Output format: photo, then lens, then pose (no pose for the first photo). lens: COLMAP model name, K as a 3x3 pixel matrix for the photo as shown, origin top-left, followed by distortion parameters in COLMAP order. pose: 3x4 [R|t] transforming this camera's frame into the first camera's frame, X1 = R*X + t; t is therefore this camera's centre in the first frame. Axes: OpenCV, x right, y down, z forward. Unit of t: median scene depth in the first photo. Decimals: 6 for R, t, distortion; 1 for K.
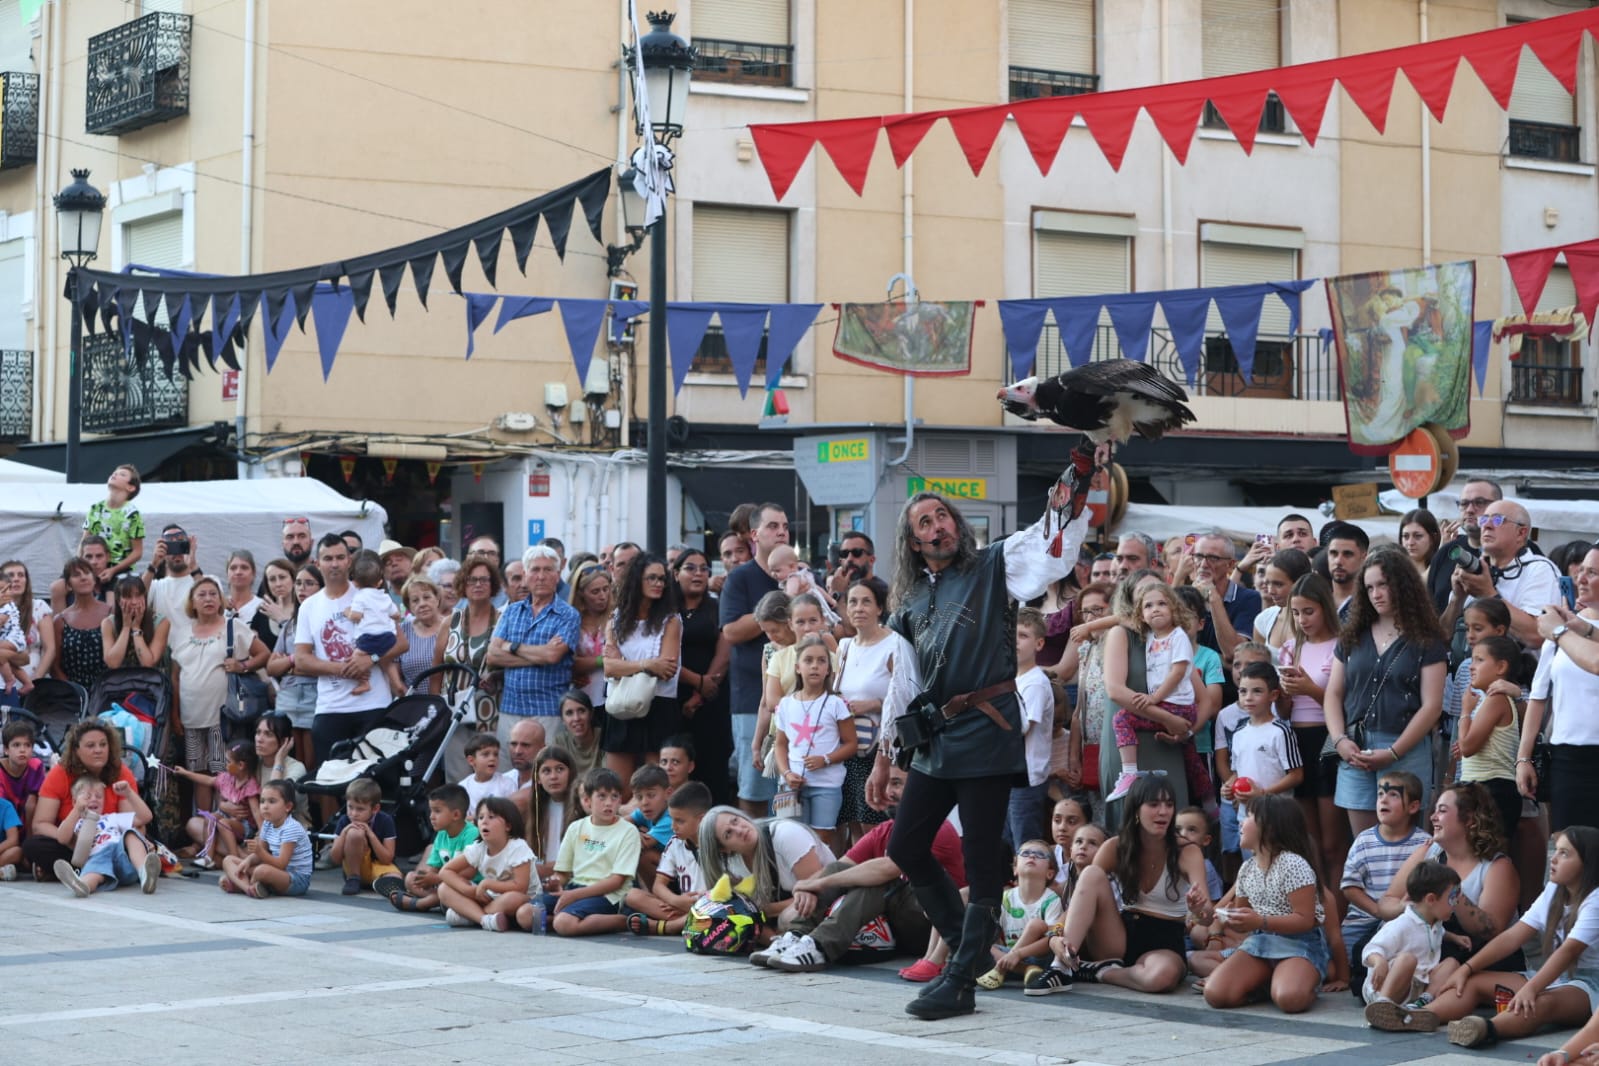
lens RADIAL K [[3263.6, 0, 799.5], [0, 3263.6, 533.0], [0, 0, 1]] dist [-0.242830, -0.083317]
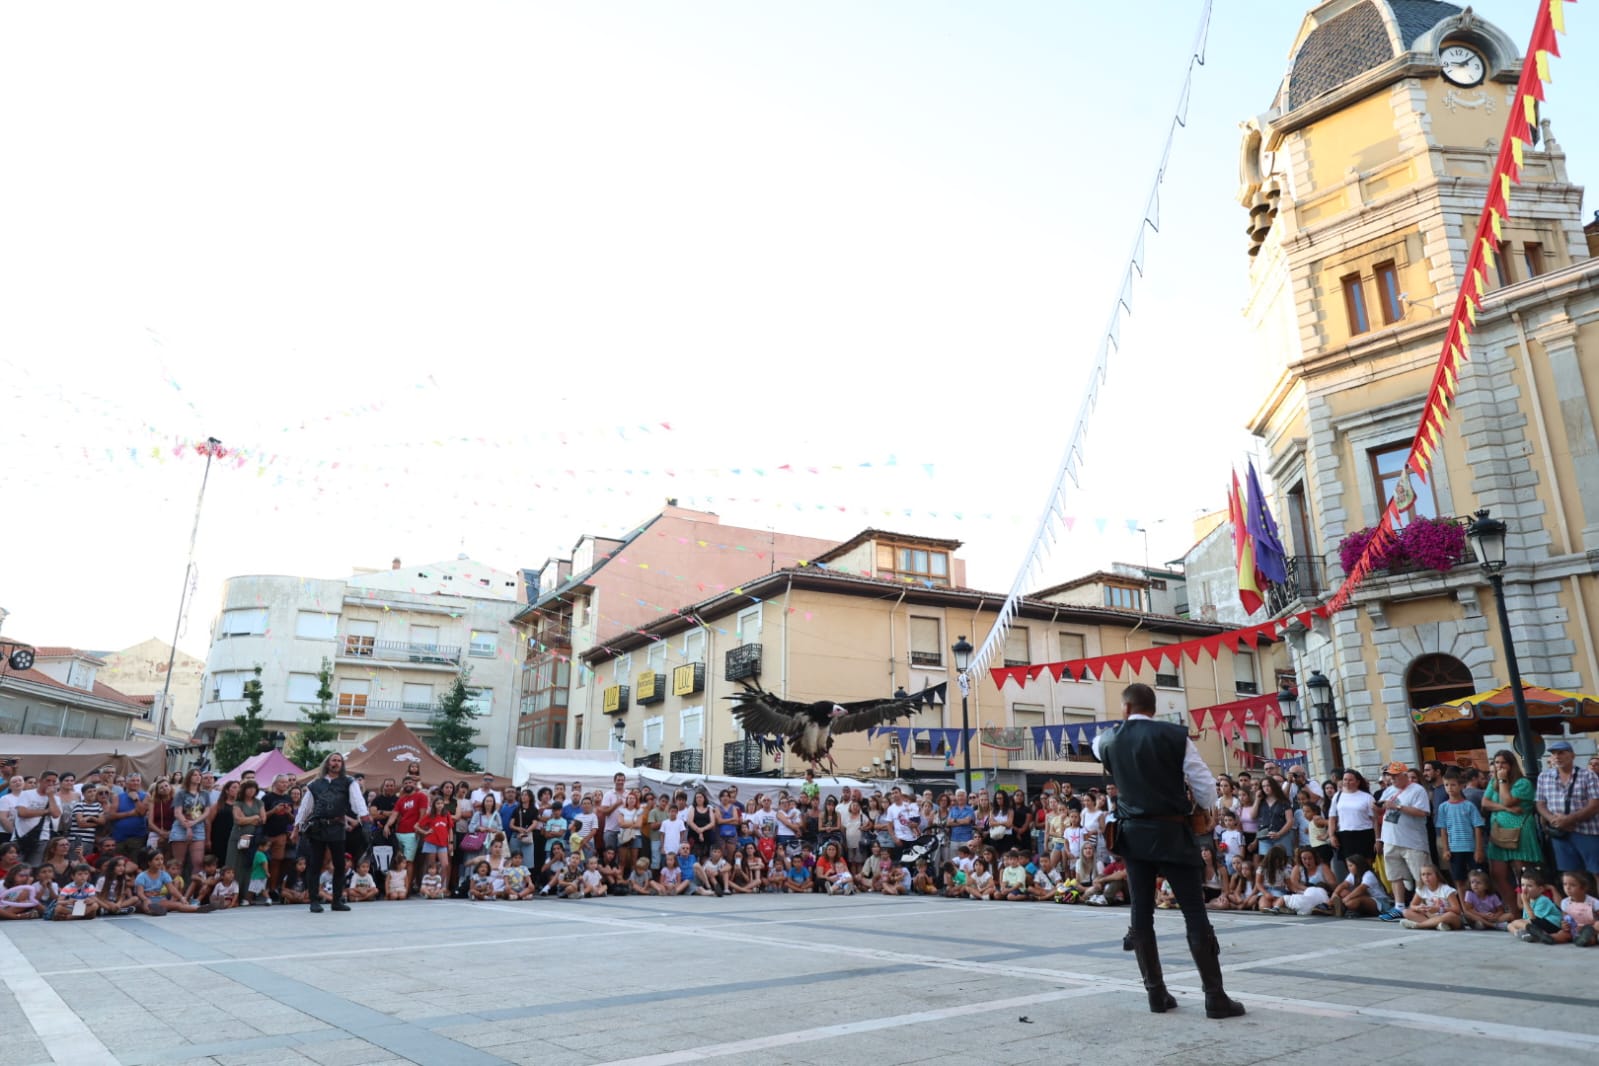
lens RADIAL K [[1037.2, 0, 799.5], [0, 1037.2, 533.0], [0, 0, 1]] dist [0.004600, 0.000714]
pose [[0.998976, -0.015708, -0.042435, -0.112926], [0.003465, 0.961618, -0.274369, 0.024661], [0.045116, 0.273941, 0.960688, -0.066744]]
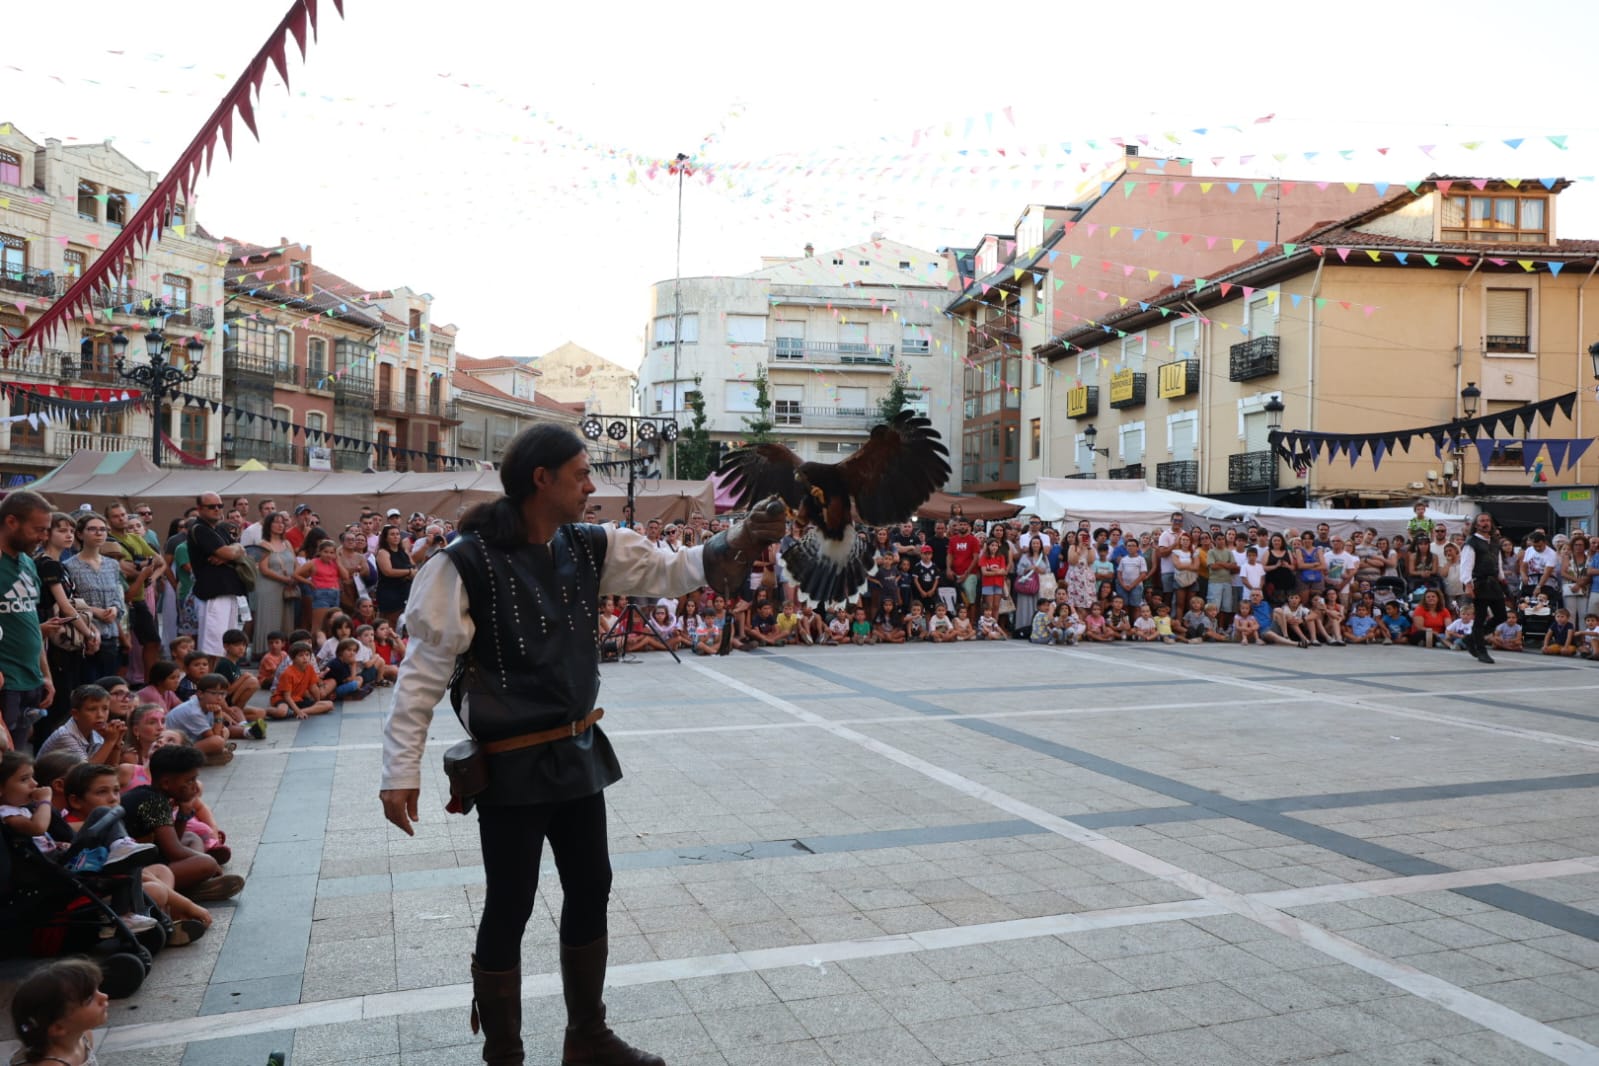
lens RADIAL K [[1236.3, 0, 799.5], [0, 1236.3, 533.0], [0, 0, 1]] dist [0.022322, 0.003291]
pose [[0.923606, 0.005768, -0.383299, -0.175999], [-0.003806, 0.999975, 0.005877, 0.000794], [0.383323, -0.003969, 0.923606, -0.139864]]
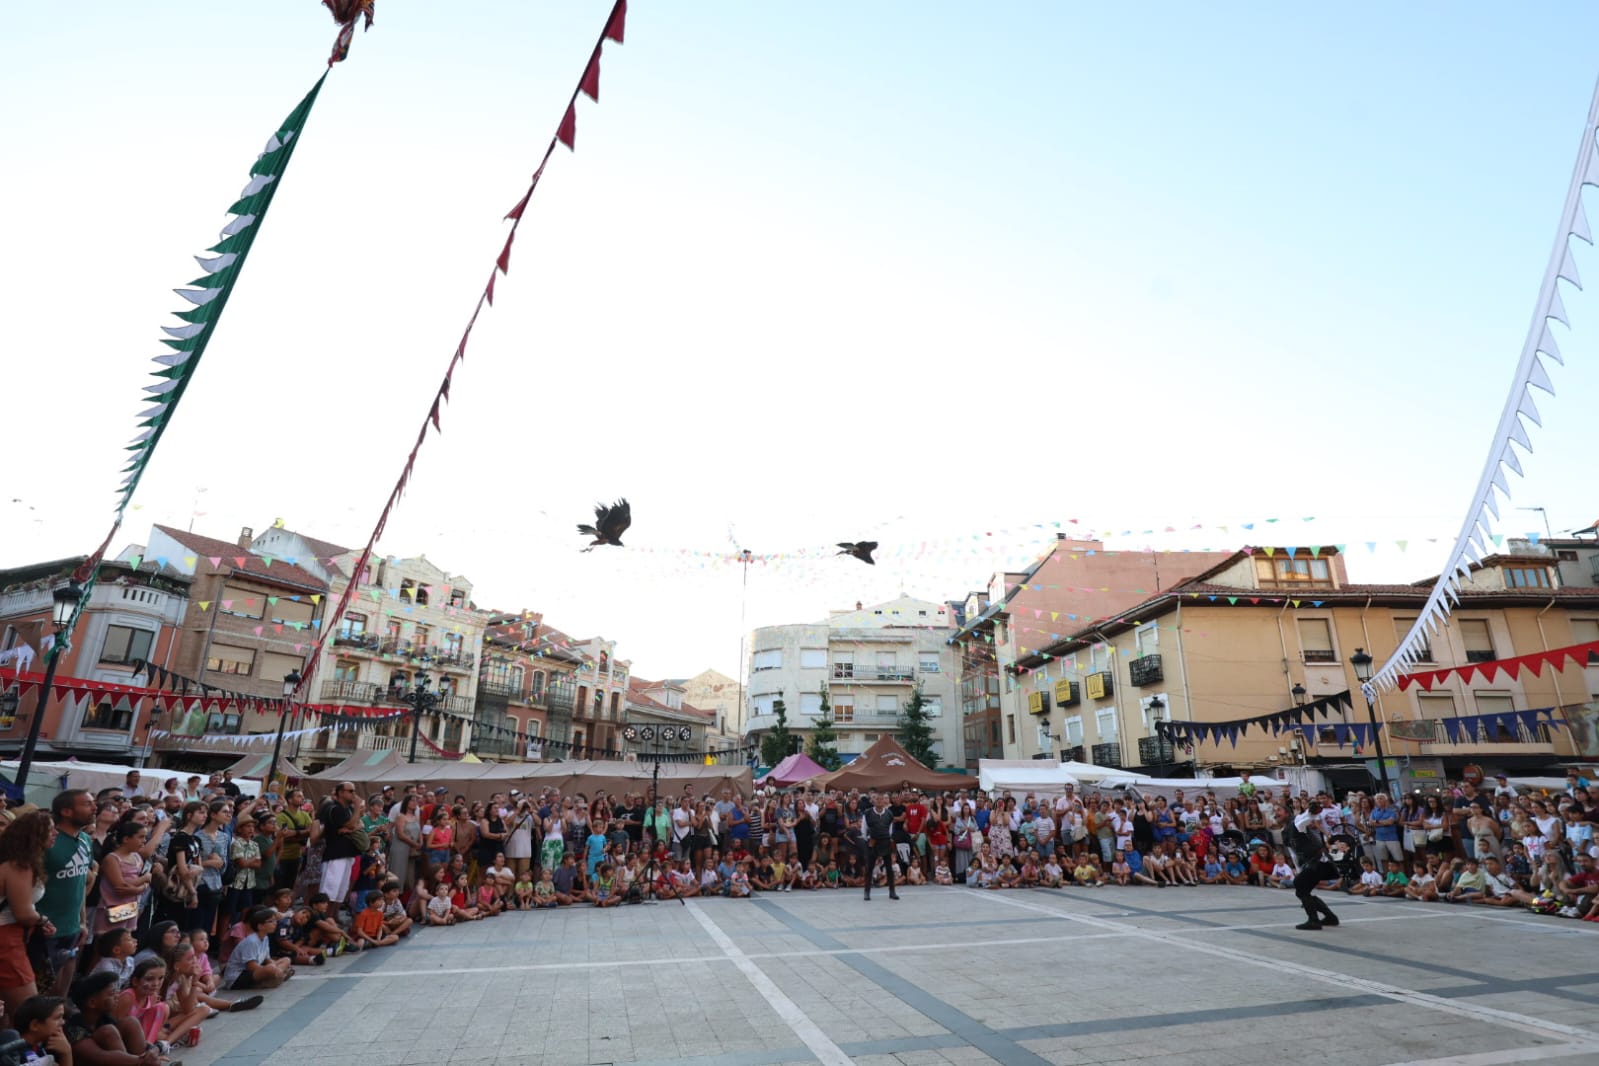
lens RADIAL K [[823.7, 0, 809.1], [0, 823.7, 538.6], [0, 0, 1]] dist [-0.023023, 0.006748]
pose [[0.888122, -0.143430, -0.436655, -0.122454], [0.008892, 0.955243, -0.295688, -0.002800], [0.459523, 0.258724, 0.849648, -0.106940]]
